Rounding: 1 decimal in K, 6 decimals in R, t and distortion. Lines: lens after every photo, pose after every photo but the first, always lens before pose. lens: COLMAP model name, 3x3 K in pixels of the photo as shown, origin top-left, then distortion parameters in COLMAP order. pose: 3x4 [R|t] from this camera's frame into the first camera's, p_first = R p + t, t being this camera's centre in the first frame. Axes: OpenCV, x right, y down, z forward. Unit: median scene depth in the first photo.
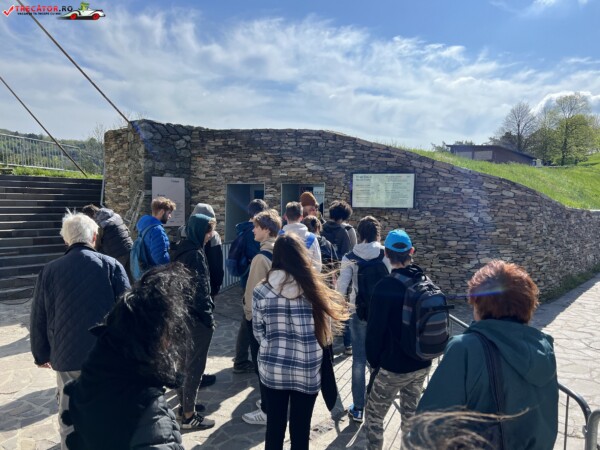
lens RADIAL K [[449.5, 0, 300.5], [0, 449.5, 226.6], [0, 0, 1]] dist [0.049391, -0.059613]
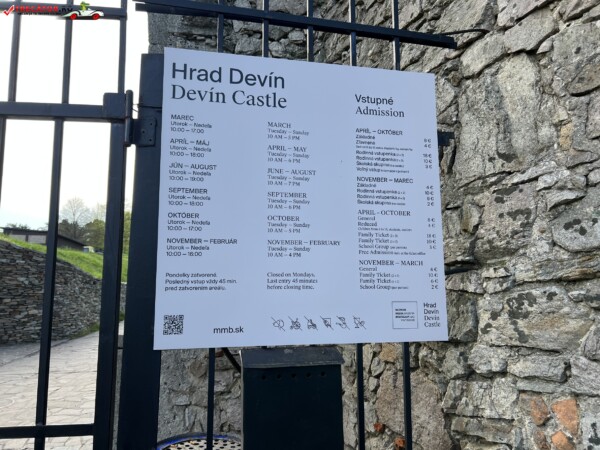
lens RADIAL K [[449.5, 0, 297.6], [0, 449.5, 224.8], [0, 0, 1]] dist [0.049391, -0.059613]
pose [[0.622582, 0.090921, 0.777255, -0.191728], [0.061537, 0.984464, -0.164451, 0.088147], [-0.780131, 0.150214, 0.607315, -0.516814]]
